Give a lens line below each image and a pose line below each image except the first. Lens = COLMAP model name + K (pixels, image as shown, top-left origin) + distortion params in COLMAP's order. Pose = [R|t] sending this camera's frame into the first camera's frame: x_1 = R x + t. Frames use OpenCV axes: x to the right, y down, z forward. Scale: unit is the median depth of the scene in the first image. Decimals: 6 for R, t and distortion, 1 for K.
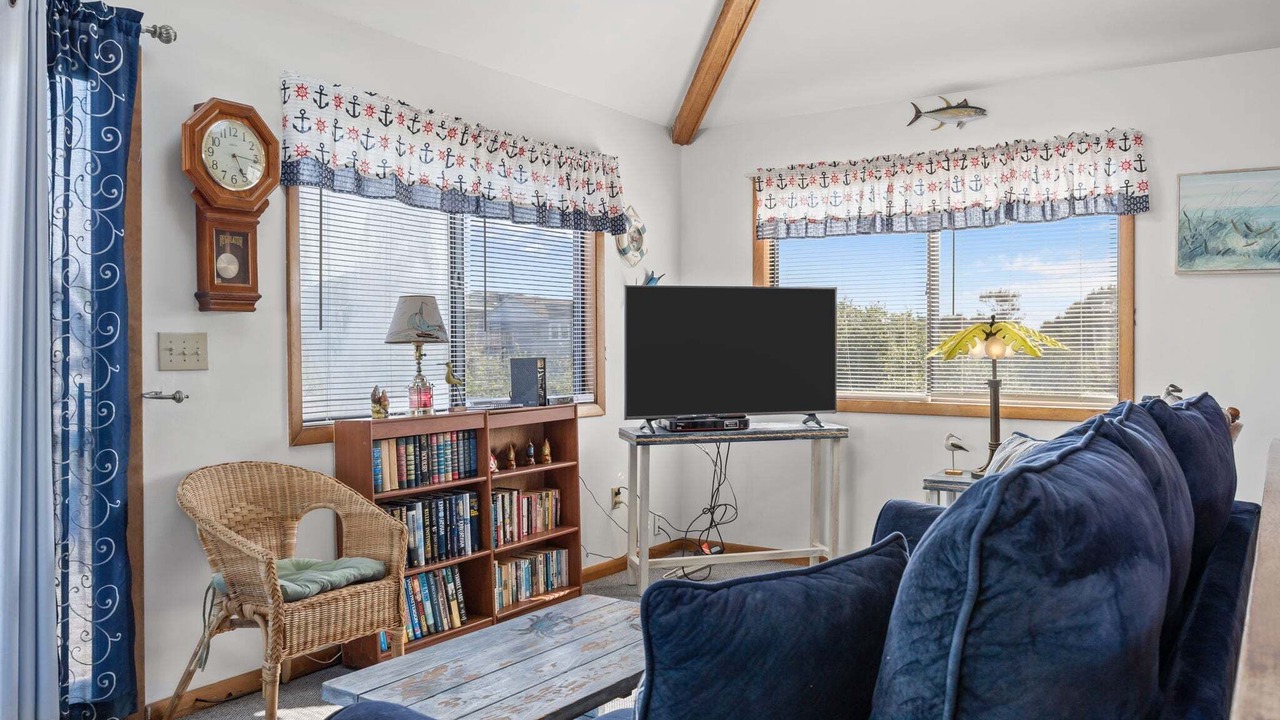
lens RADIAL K [[953.7, 0, 643.3], [0, 953.7, 356.6], [0, 0, 1]] dist [-0.010638, 0.005547]
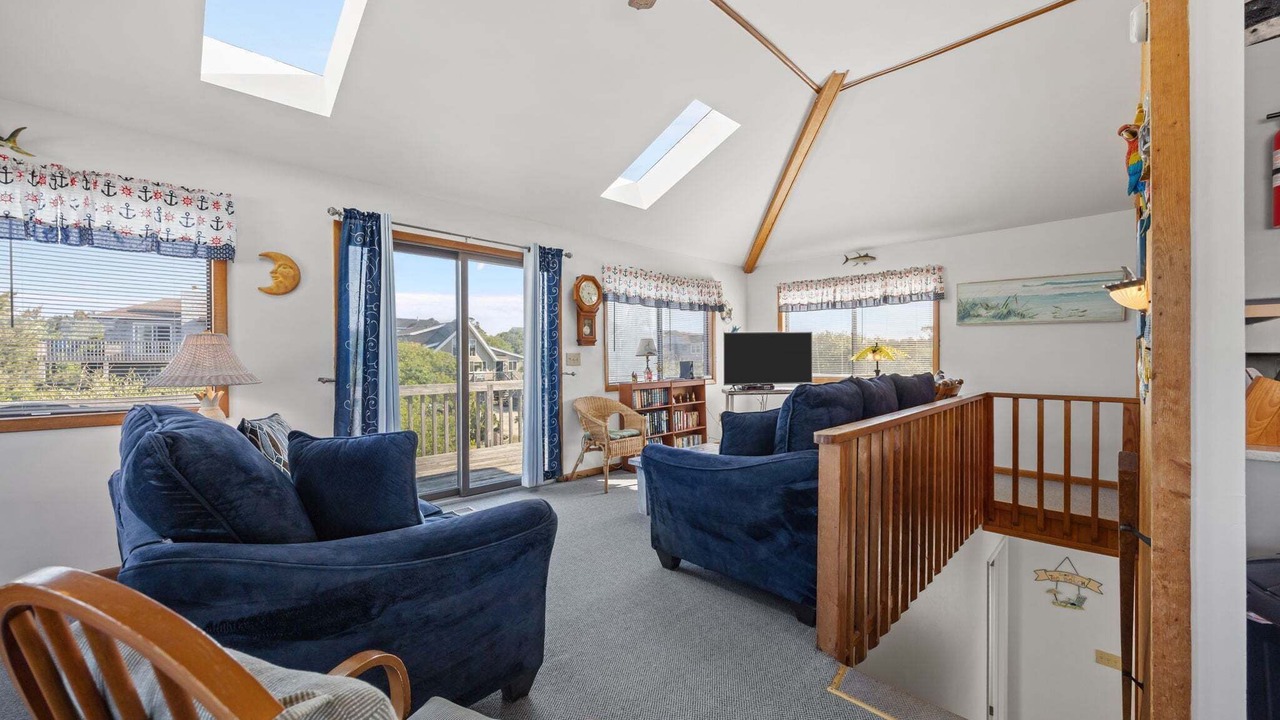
lens RADIAL K [[486.1, 0, 639.2], [0, 486.1, 361.2], [0, 0, 1]] dist [-0.002572, 0.000093]
pose [[0.979507, -0.003233, -0.201383, 0.023047], [0.003046, 0.999995, -0.001236, 0.002869], [0.201386, 0.000597, 0.979512, -0.356139]]
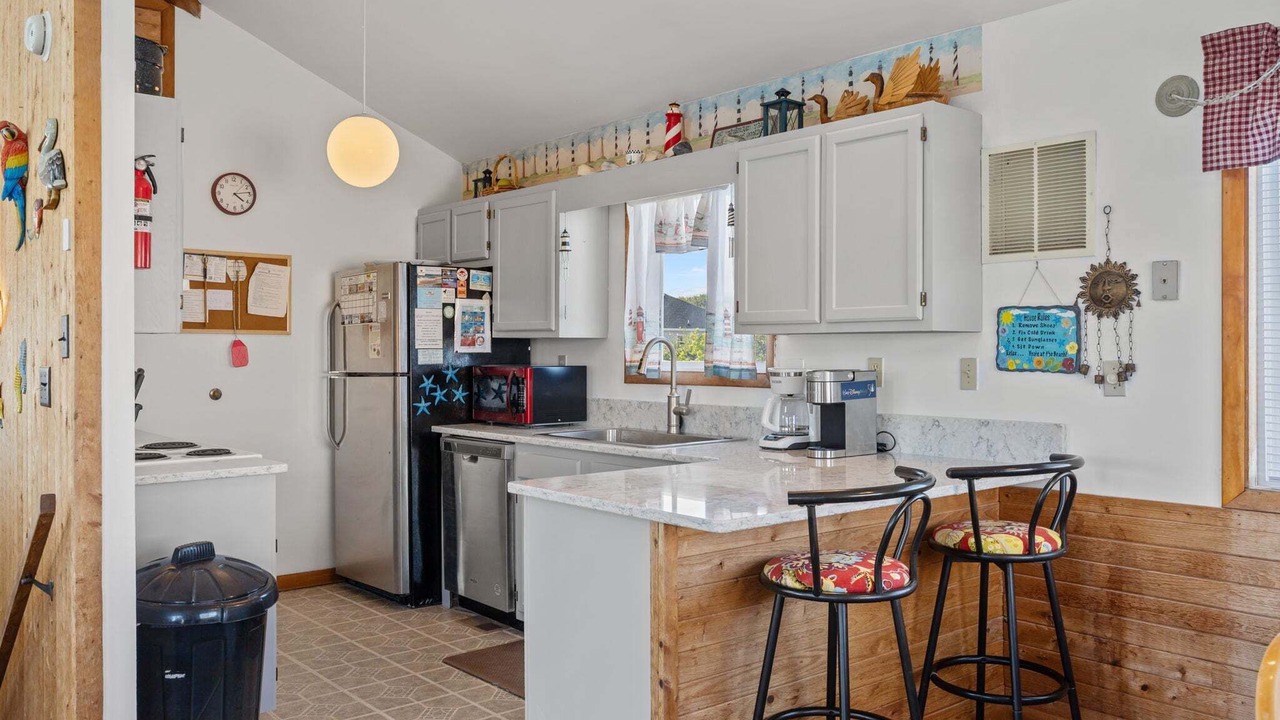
lens RADIAL K [[1023.2, 0, 636.9], [0, 1023.2, 347.3], [0, 0, 1]] dist [0.002880, 0.000469]
pose [[0.279347, -0.000635, 0.960190, -0.238211], [0.008865, 0.999959, -0.001917, -0.024909], [-0.960149, 0.009047, 0.279341, -0.518650]]
